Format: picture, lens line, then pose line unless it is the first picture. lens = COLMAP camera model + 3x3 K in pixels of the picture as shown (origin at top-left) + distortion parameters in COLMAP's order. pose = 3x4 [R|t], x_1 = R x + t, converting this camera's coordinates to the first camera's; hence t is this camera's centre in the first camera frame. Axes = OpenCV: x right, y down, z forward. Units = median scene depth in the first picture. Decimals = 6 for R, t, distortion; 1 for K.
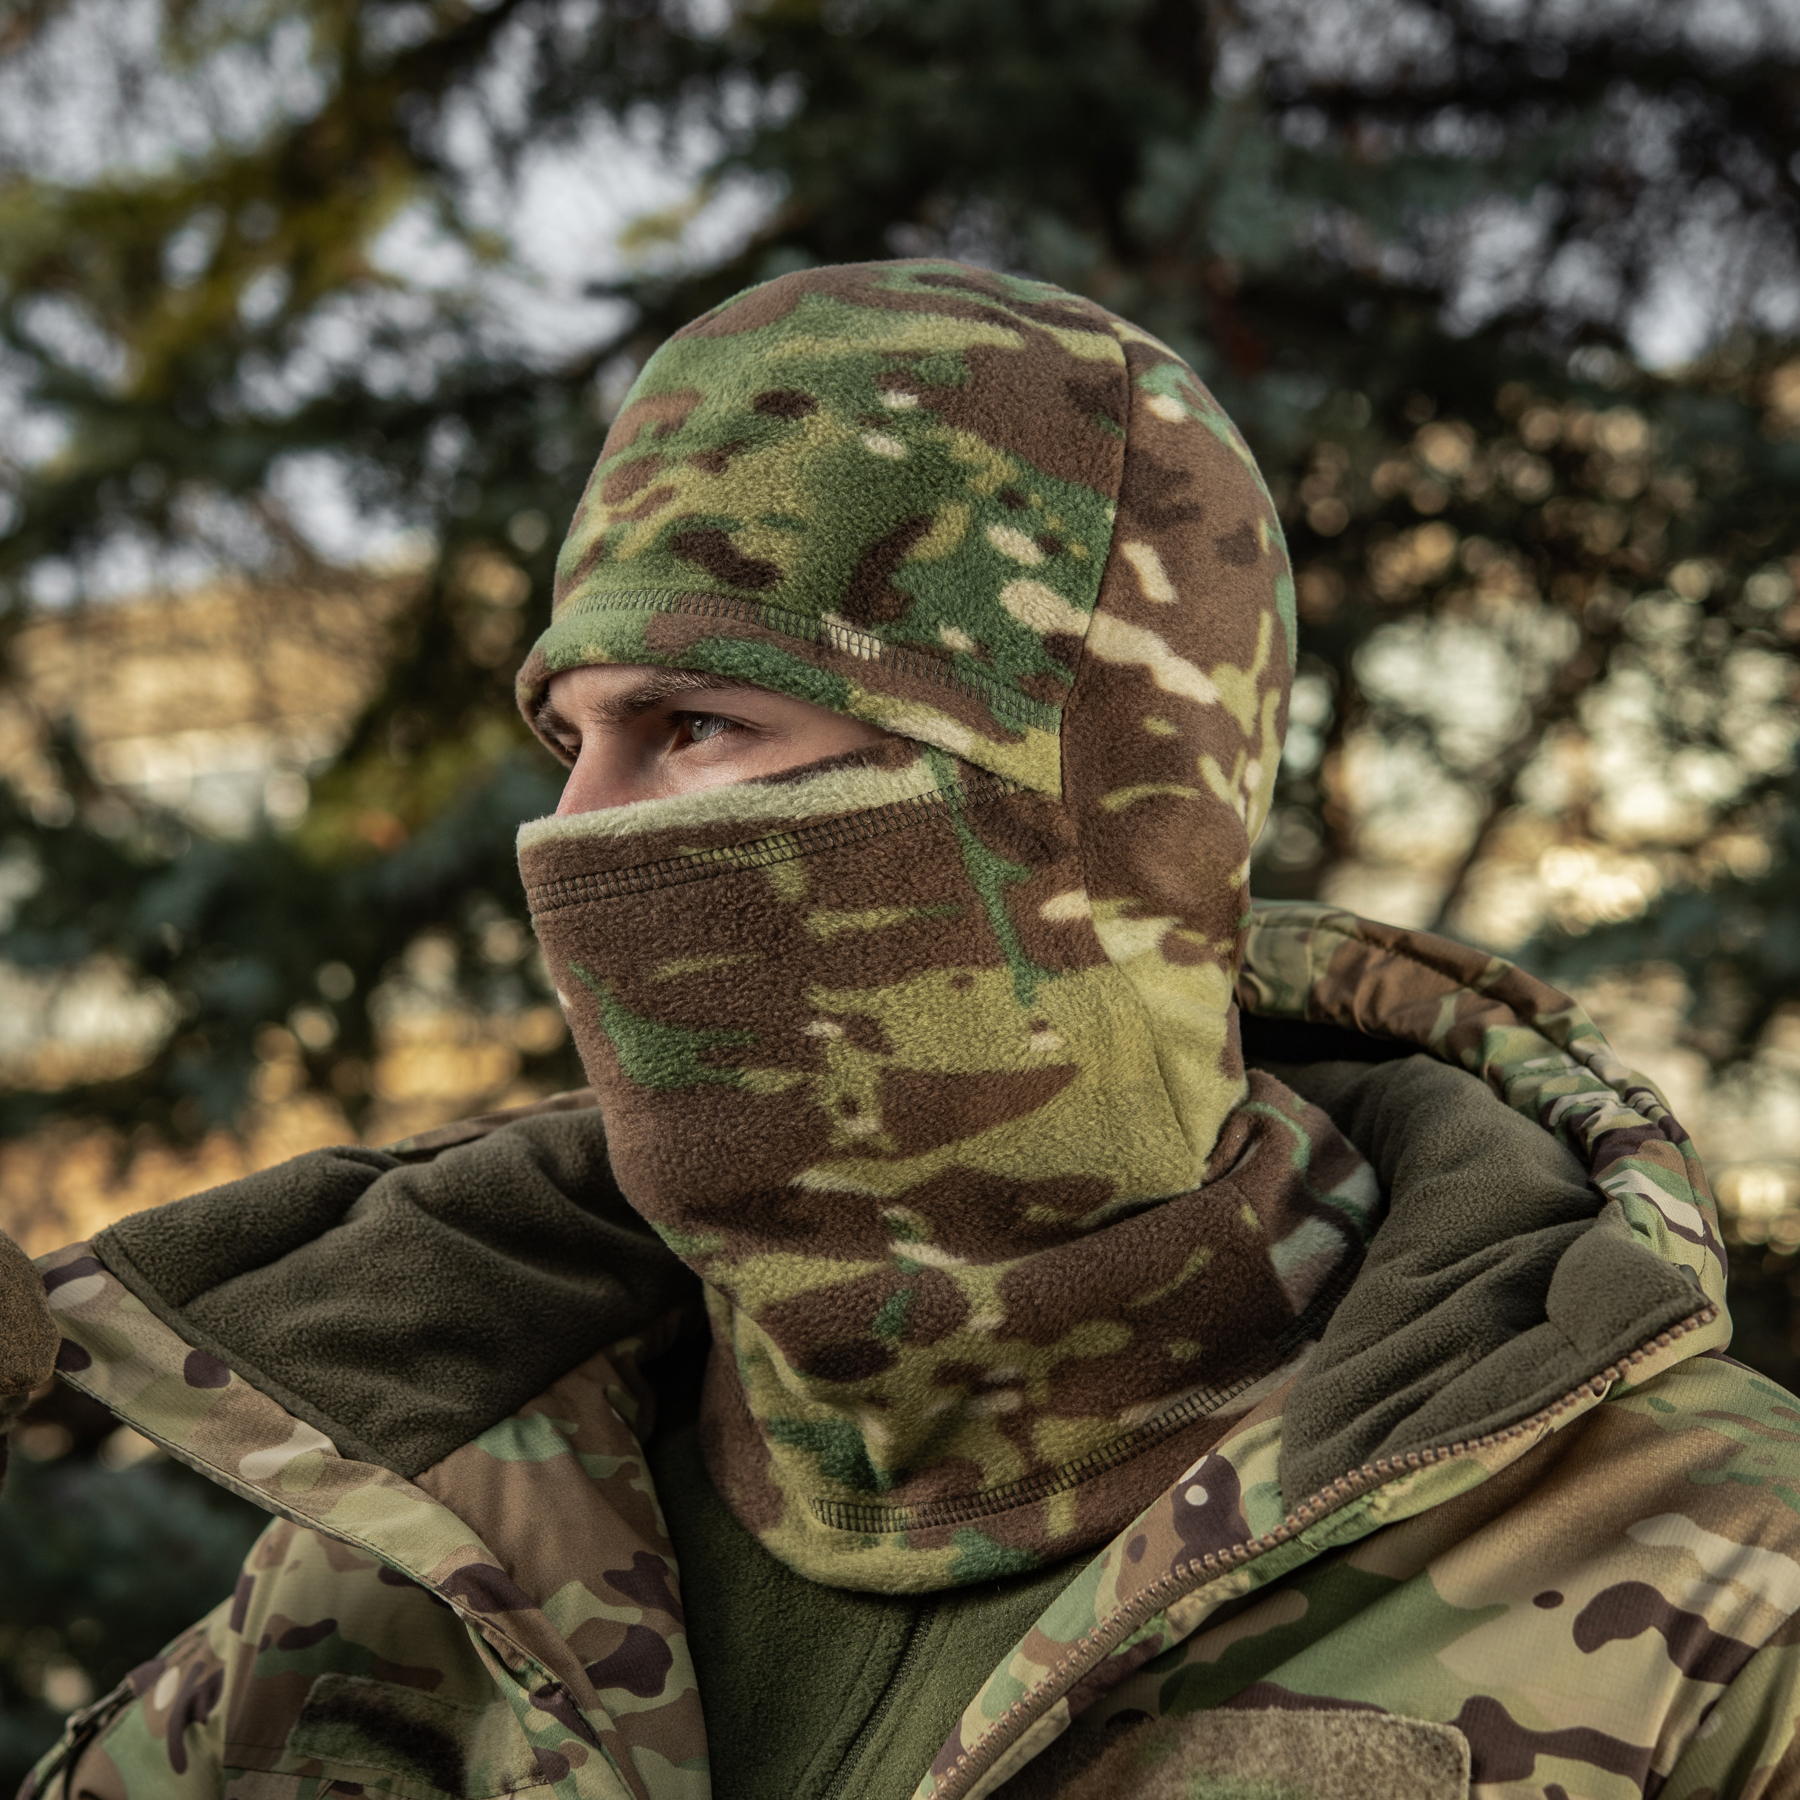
lens RADIAL K [[4562.6, 0, 900.0], [0, 4562.6, 900.0], [0, 0, 1]] dist [0.104067, -1.302813]
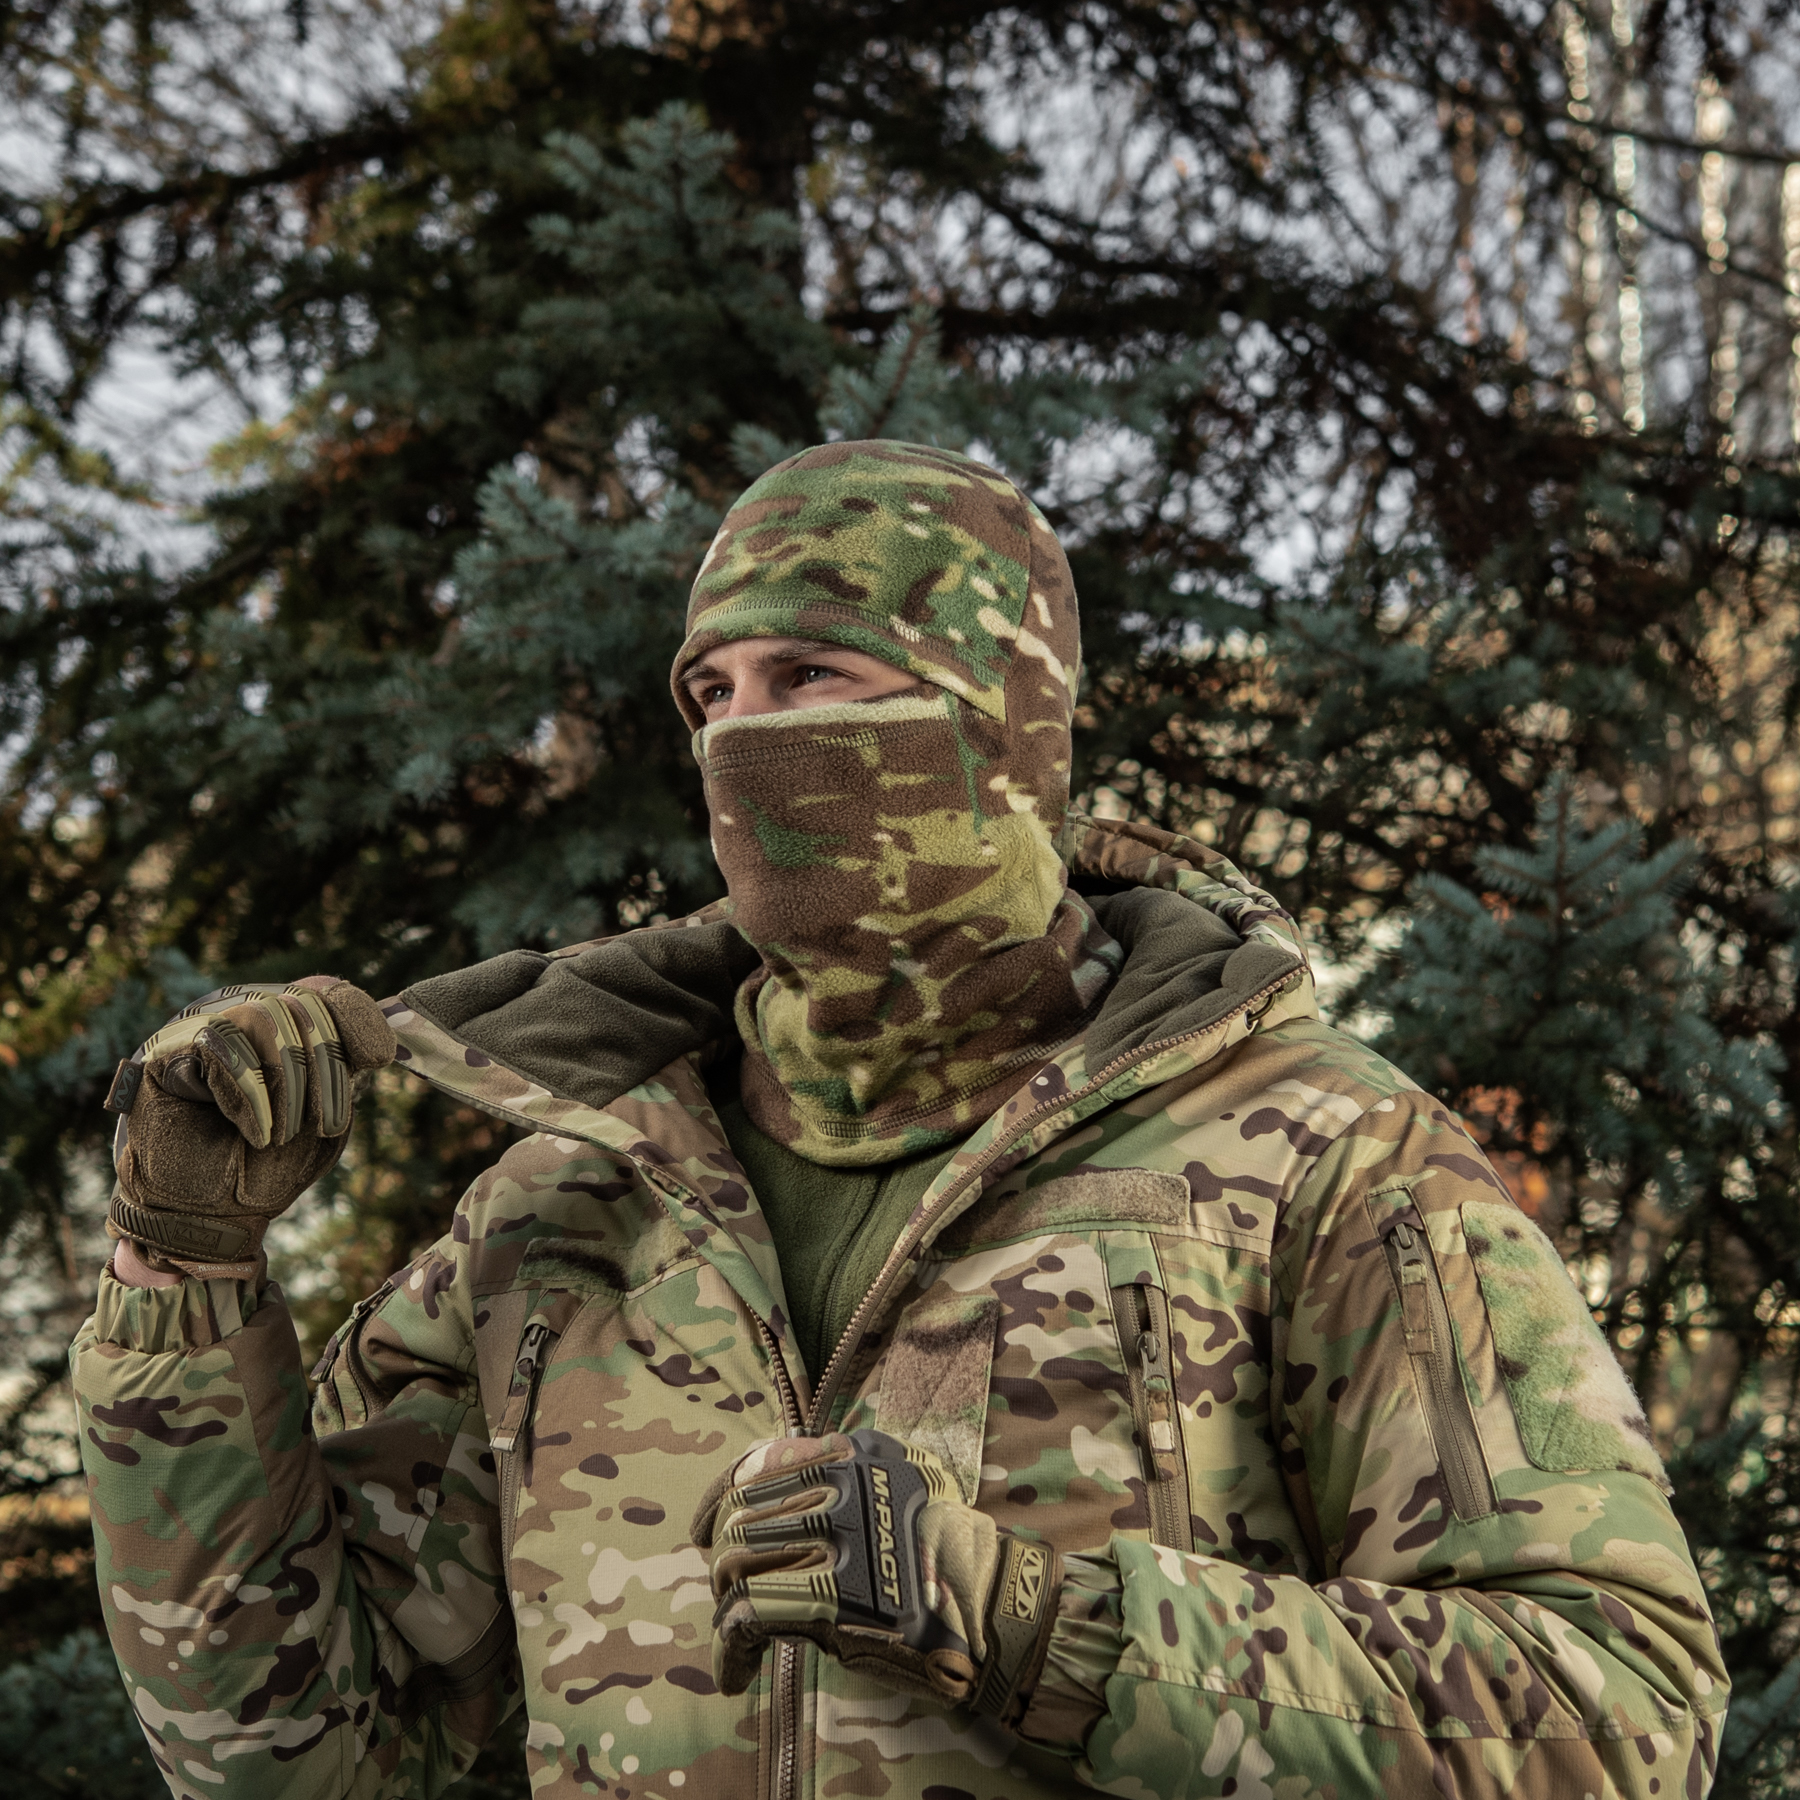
lens RADIAL K [[4562.6, 0, 900.0], [0, 4562.6, 900.0], [0, 0, 1]] dist [0.104067, -1.302813]
pose [[0.946949, 0.056778, 0.316329, -0.595664], [-0.031141, 0.995849, -0.085525, 0.211973], [-0.319872, 0.071137, 0.944786, -0.754681]]
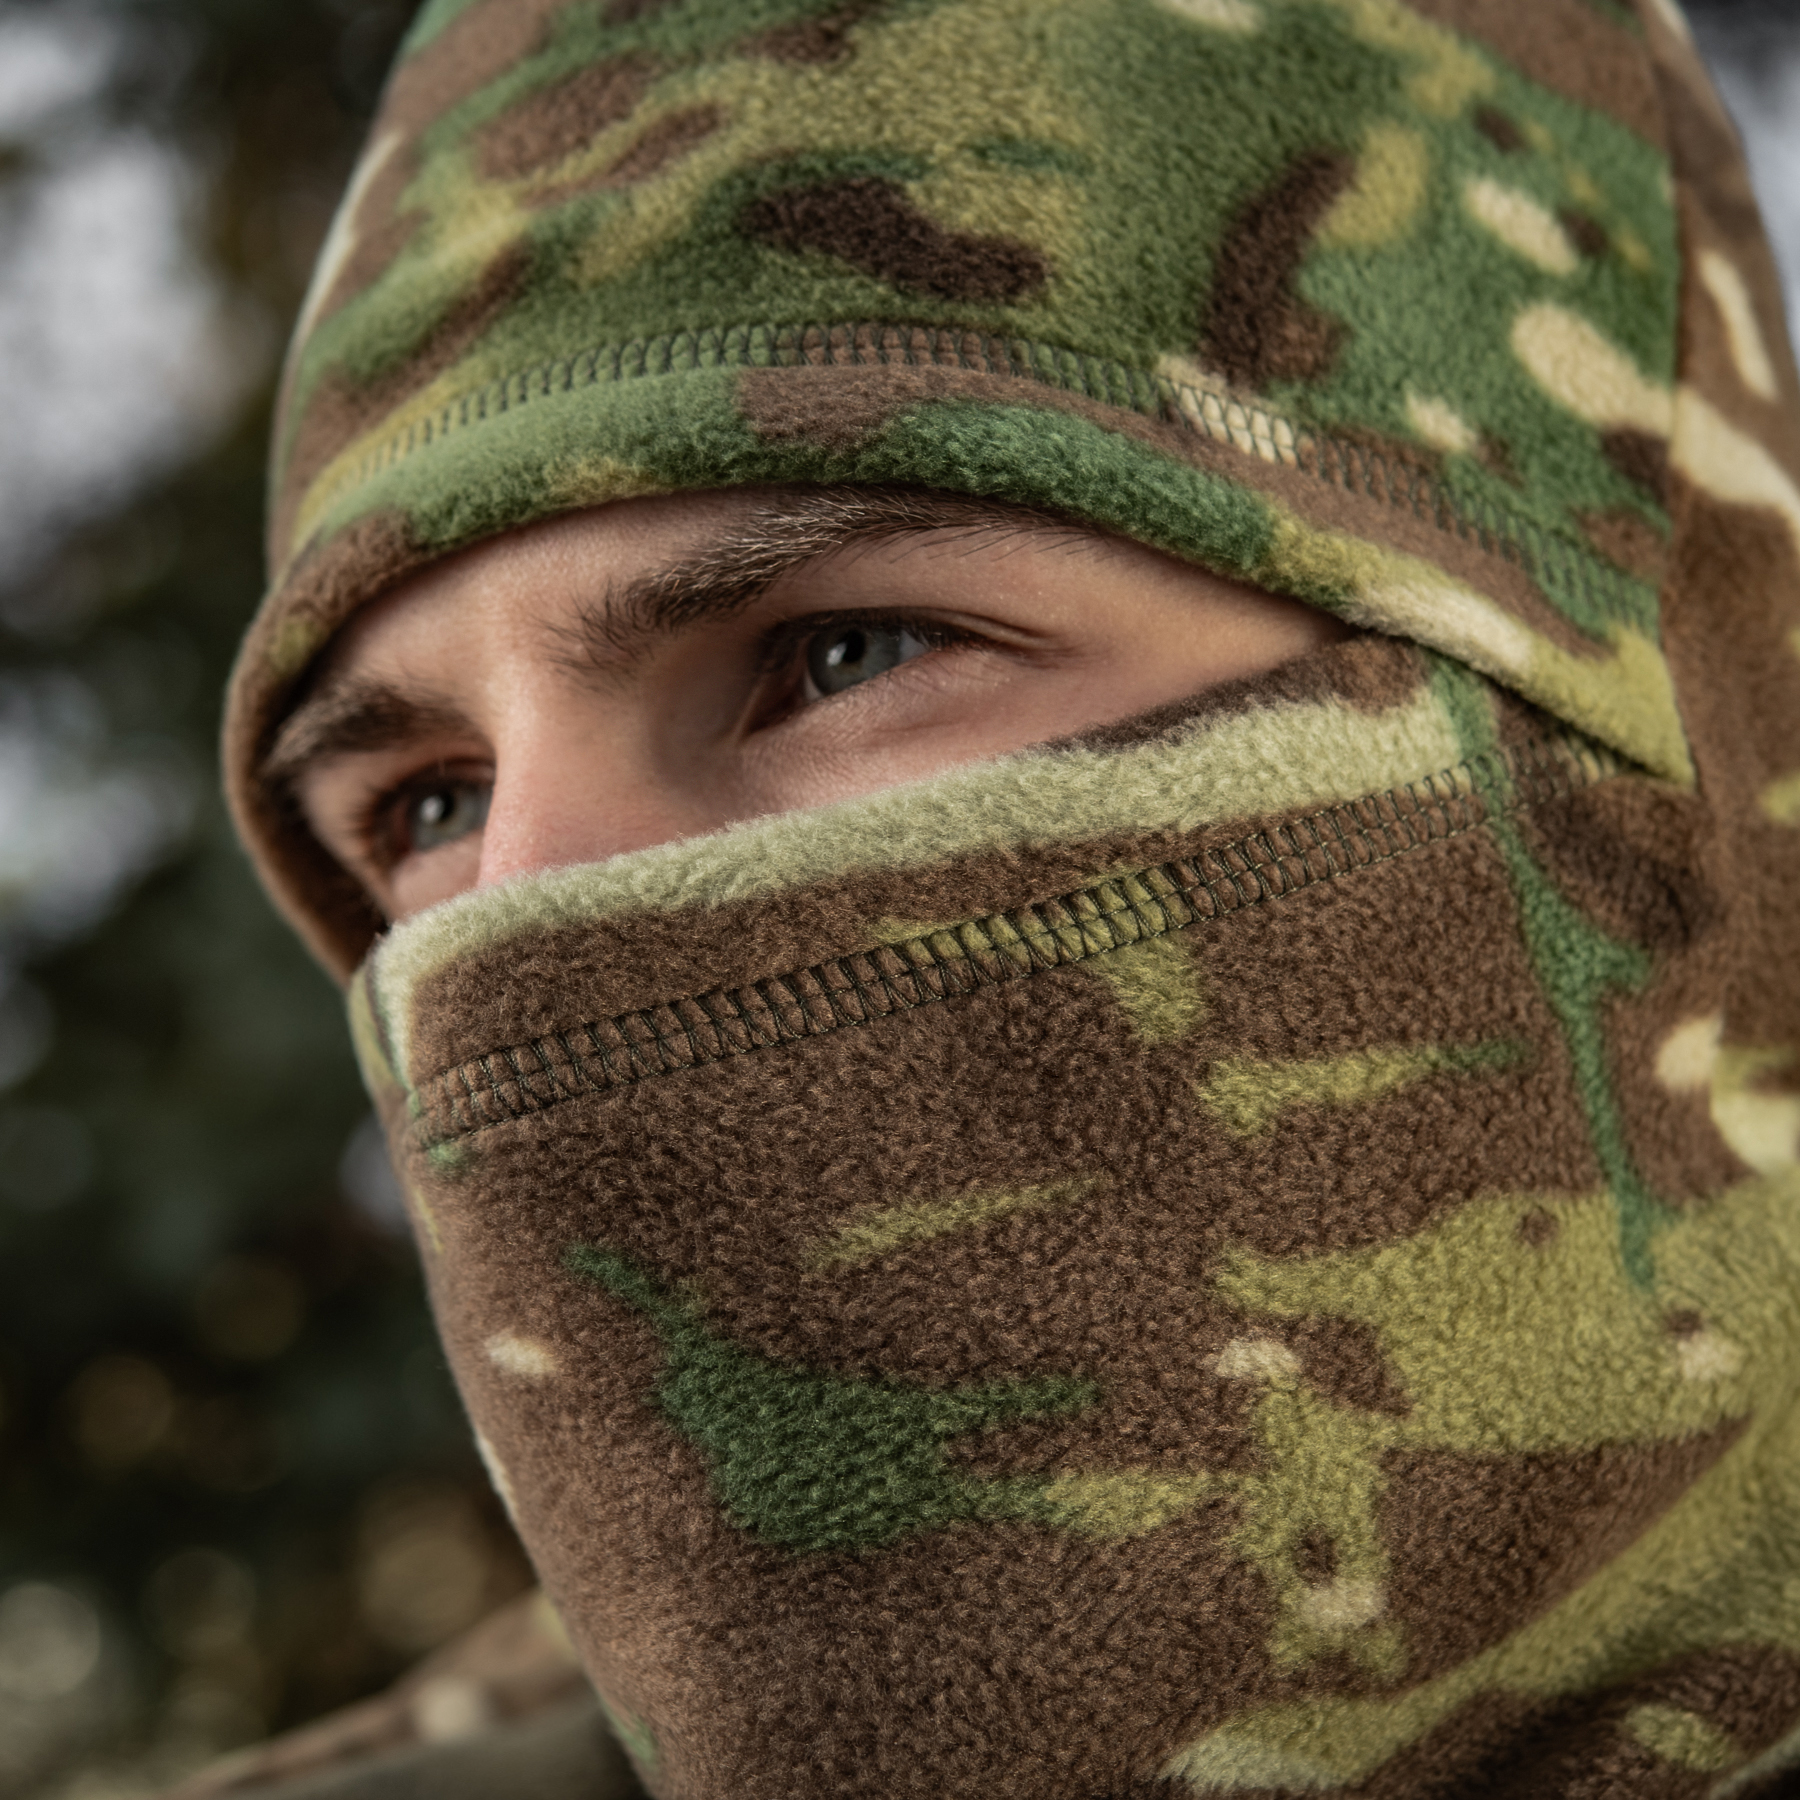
lens RADIAL K [[4562.6, 0, 900.0], [0, 4562.6, 900.0], [0, 0, 1]] dist [0.104067, -1.302813]
pose [[0.933071, -0.024600, 0.358850, -0.188723], [0.087670, 0.983125, -0.160560, 0.050321], [-0.348845, 0.181274, 0.919482, 0.633302]]
